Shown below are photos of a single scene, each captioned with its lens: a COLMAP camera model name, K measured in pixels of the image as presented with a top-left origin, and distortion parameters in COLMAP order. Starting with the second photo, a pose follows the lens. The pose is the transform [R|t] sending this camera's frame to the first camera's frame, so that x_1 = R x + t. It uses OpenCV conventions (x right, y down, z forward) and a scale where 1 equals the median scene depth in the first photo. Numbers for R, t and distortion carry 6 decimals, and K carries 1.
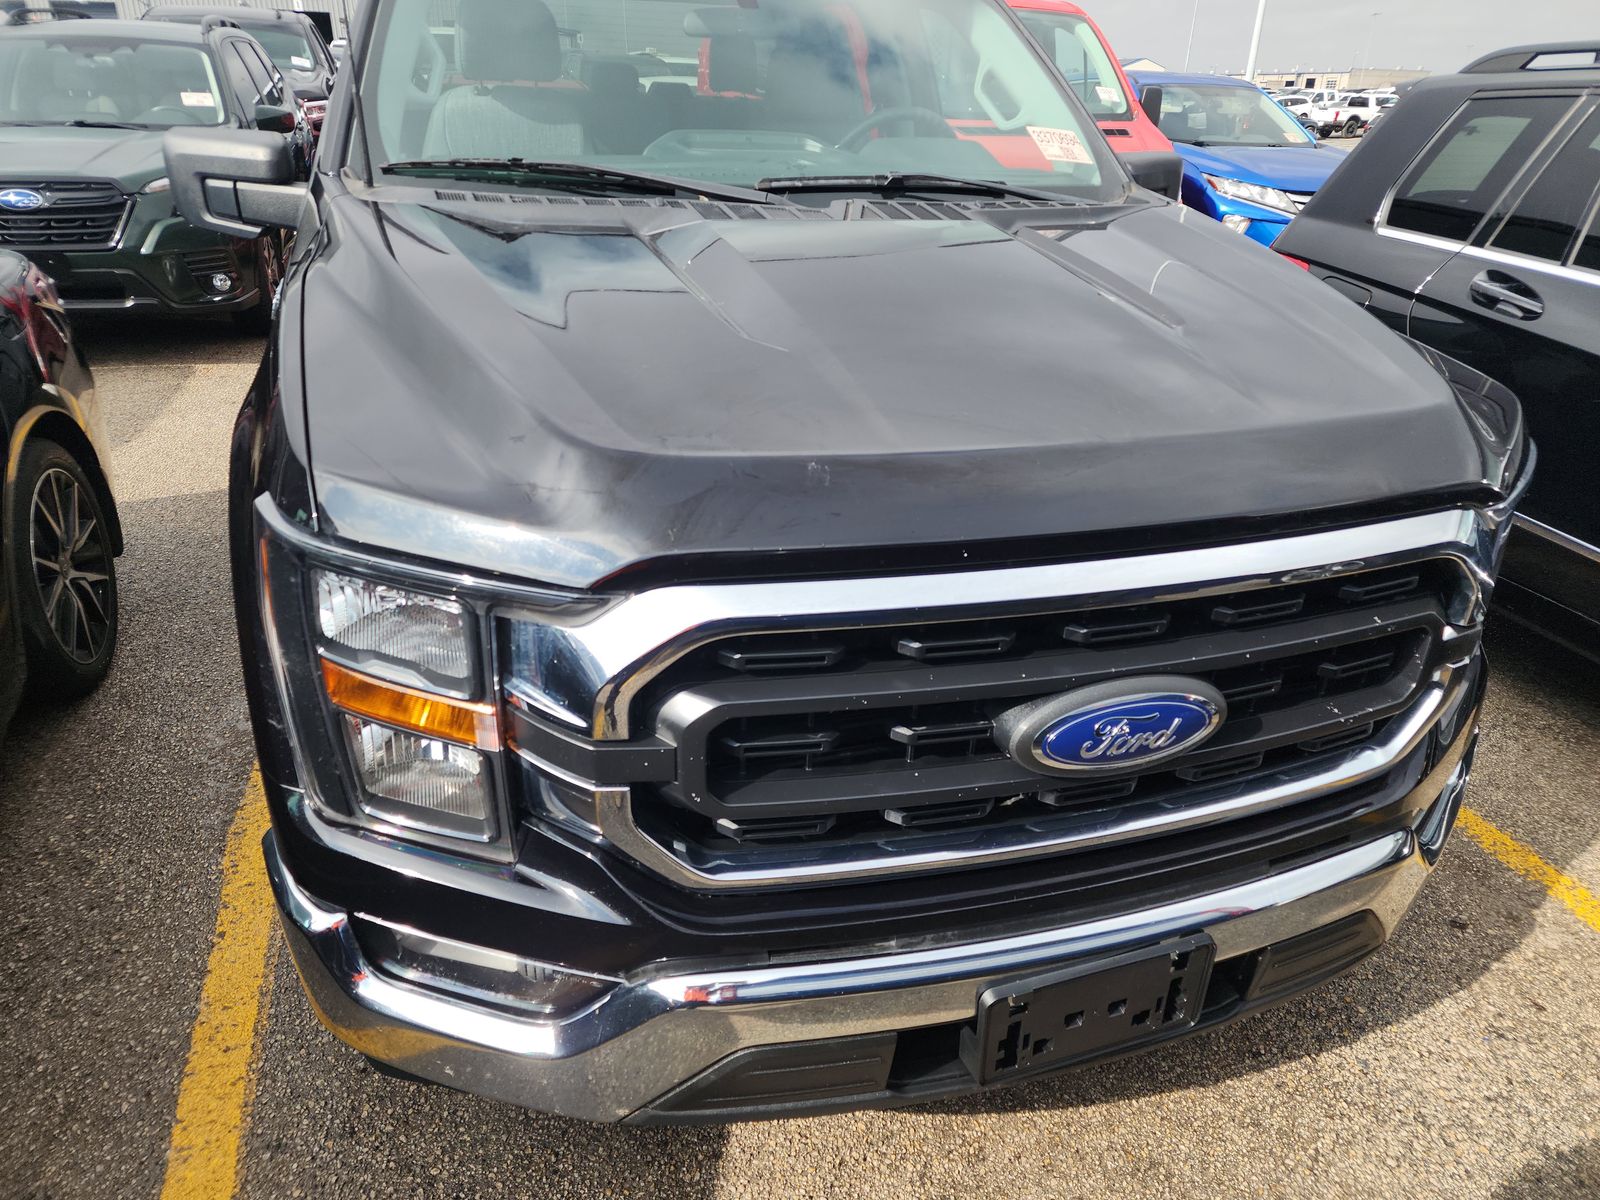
lens RADIAL K [[1075.1, 0, 802.0], [0, 1075.1, 584.0], [0, 0, 1]] dist [0.064469, -0.051991]
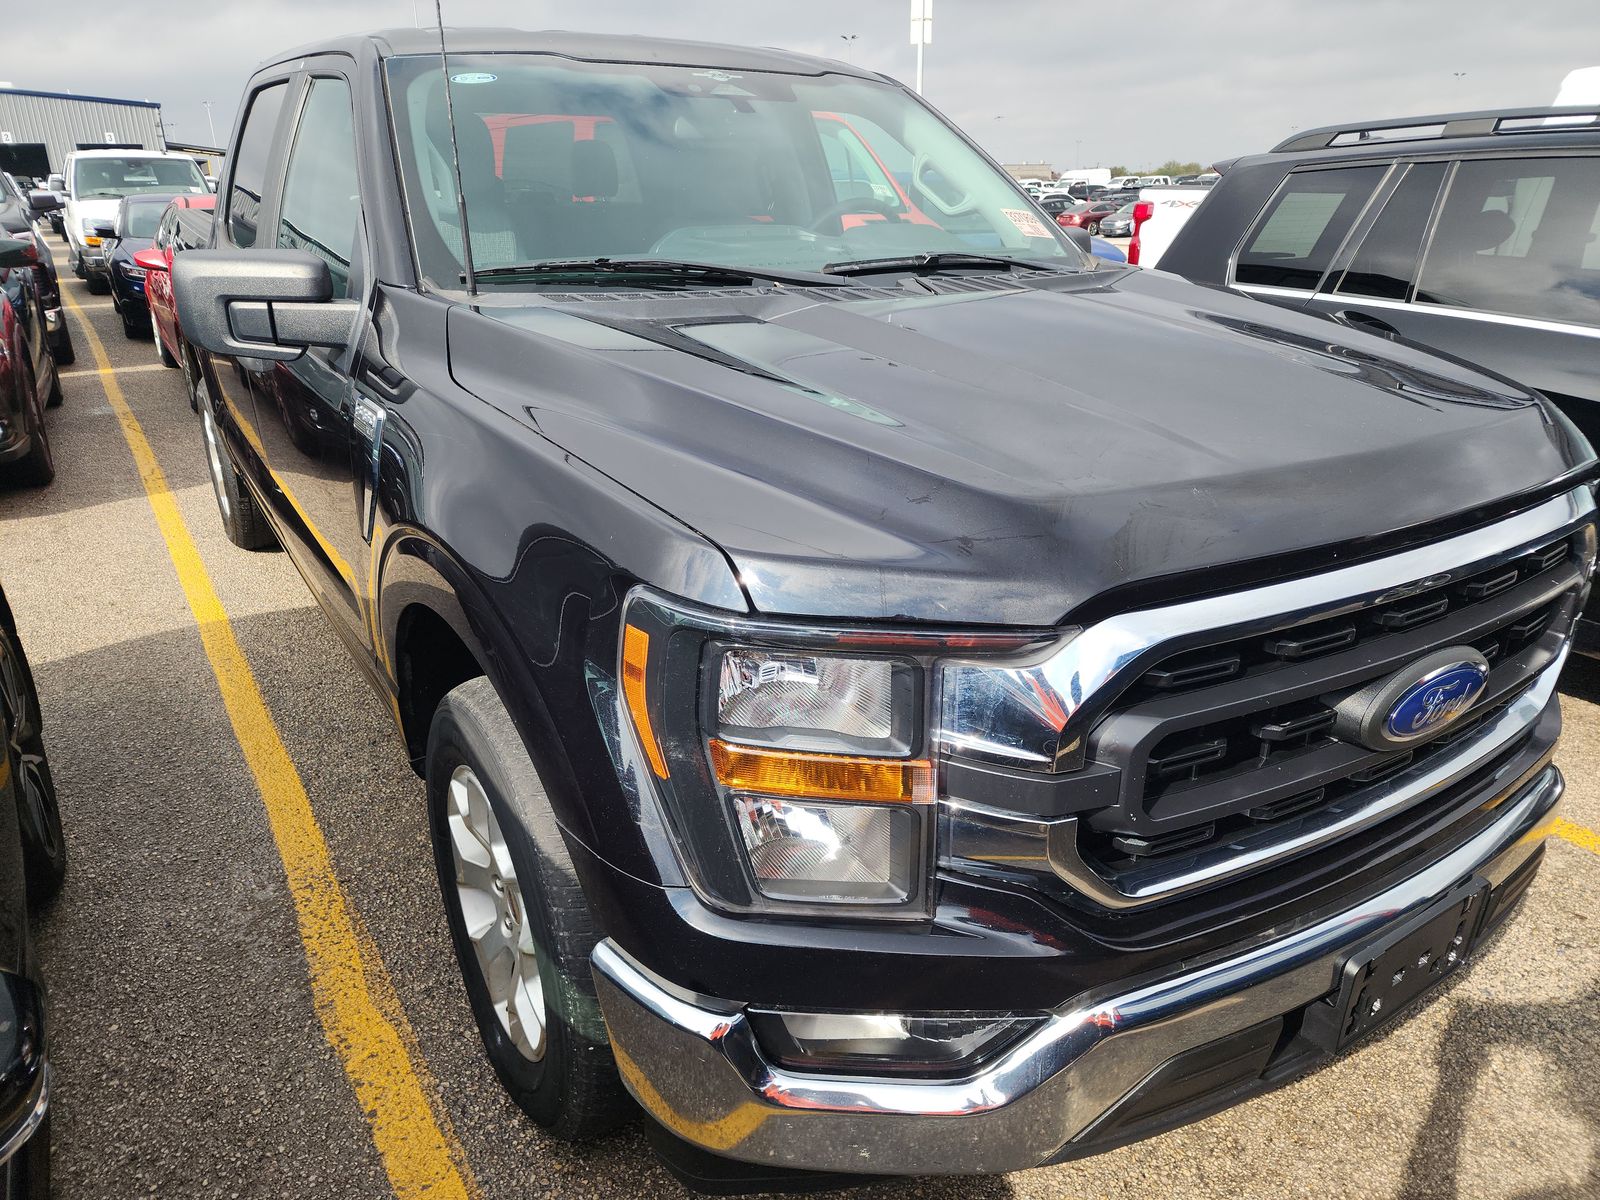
lens RADIAL K [[1075.1, 0, 784.8], [0, 1075.1, 597.3], [0, 0, 1]] dist [0.064469, -0.051991]
pose [[0.967803, -0.124706, 0.218646, -0.356591], [0.140431, 0.988398, -0.057859, 0.000151], [-0.208894, 0.086701, 0.974087, 0.015308]]
